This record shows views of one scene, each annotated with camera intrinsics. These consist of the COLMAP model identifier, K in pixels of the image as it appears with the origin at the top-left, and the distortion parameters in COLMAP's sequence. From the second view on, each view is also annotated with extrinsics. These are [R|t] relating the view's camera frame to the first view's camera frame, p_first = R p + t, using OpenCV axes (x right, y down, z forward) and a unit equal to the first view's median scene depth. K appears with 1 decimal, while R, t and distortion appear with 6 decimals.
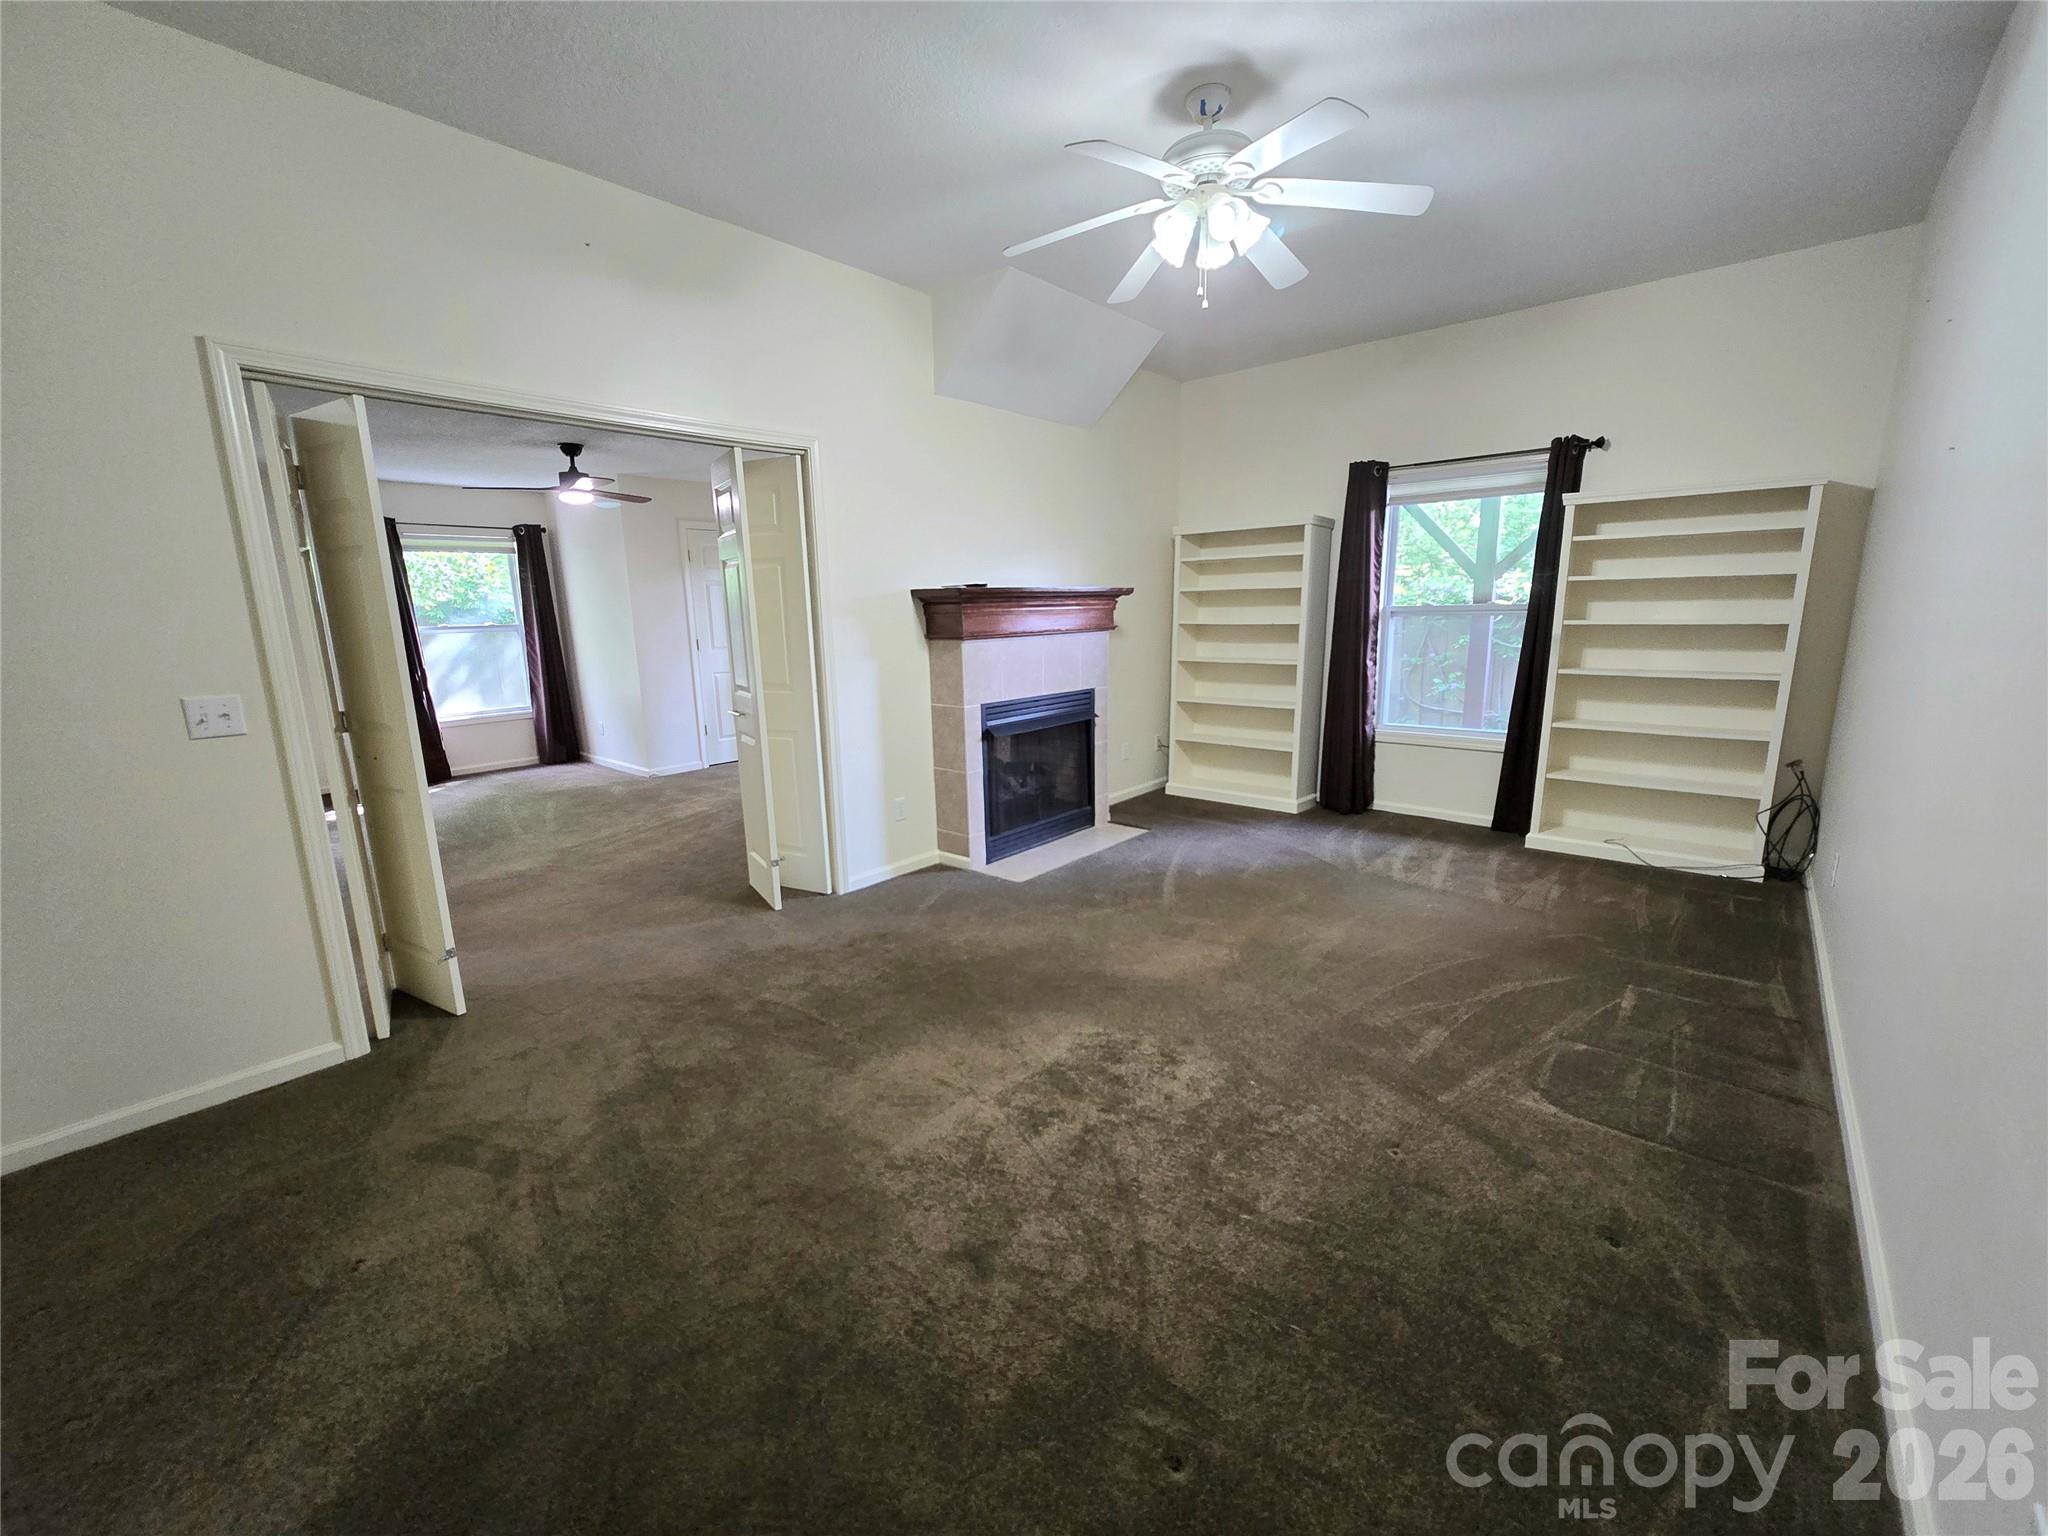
lens RADIAL K [[842.4, 0, 1022.0], [0, 842.4, 774.1], [0, 0, 1]] dist [-0.002625, -0.000149]
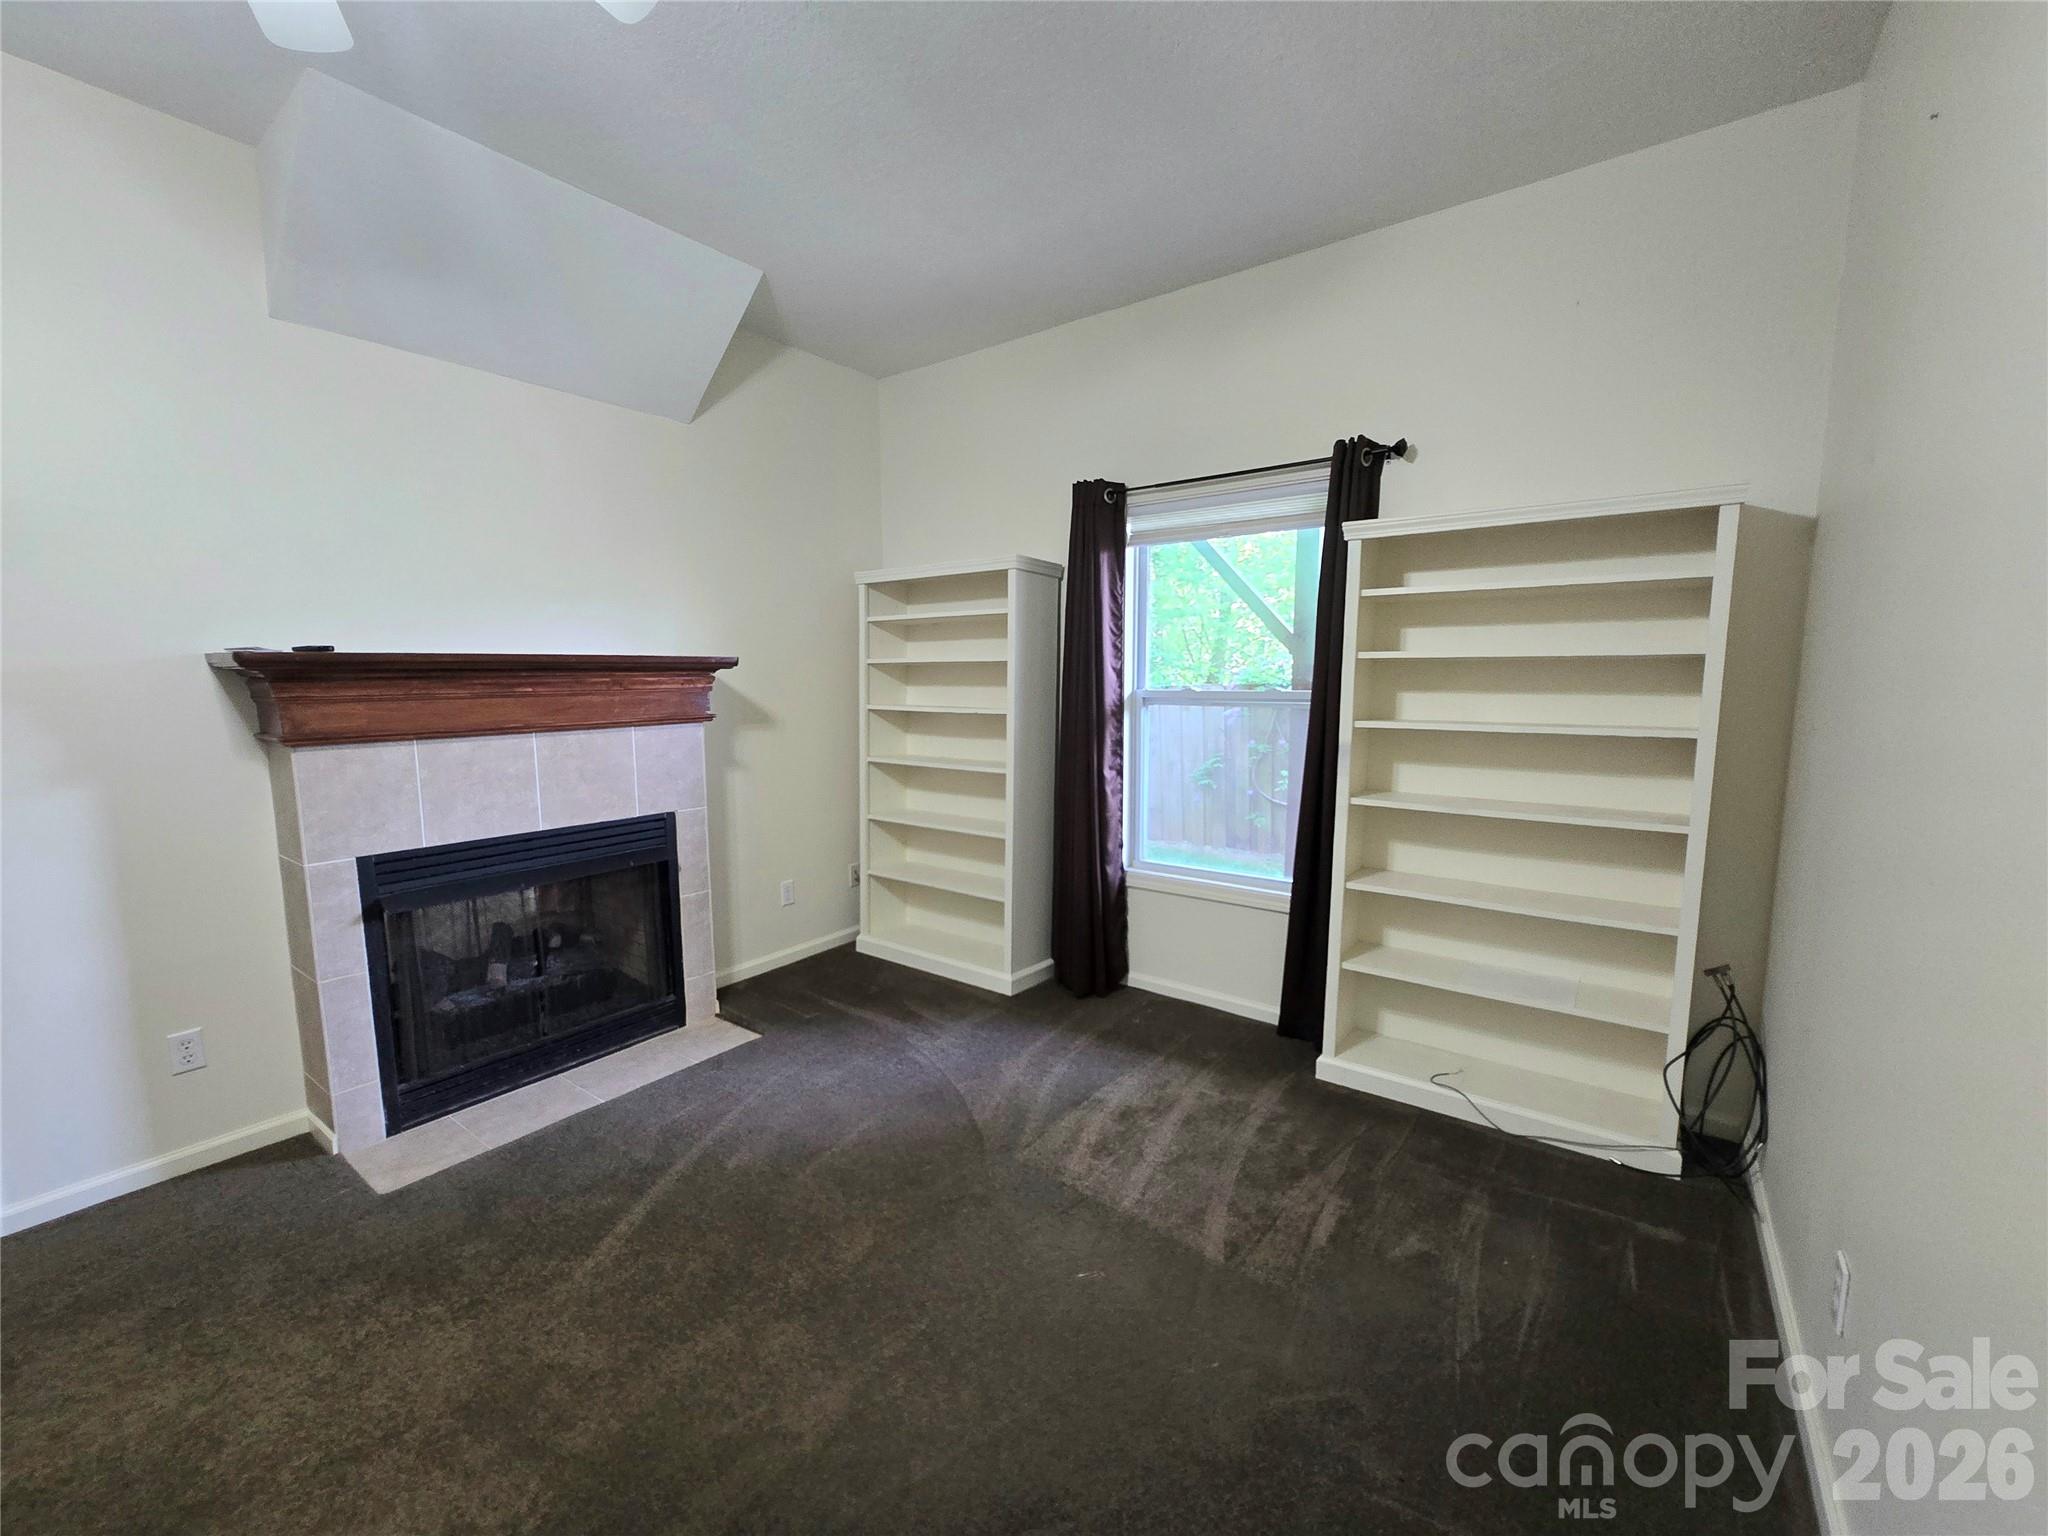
lens RADIAL K [[841.0, 0, 1023.1], [0, 841.0, 773.4], [0, 0, 1]] dist [-0.001294, 0.000580]
pose [[0.996852, 0.007265, 0.078952, 0.331638], [-0.001044, 0.996909, -0.078562, -0.089970], [-0.079279, 0.078232, 0.993778, 0.381466]]
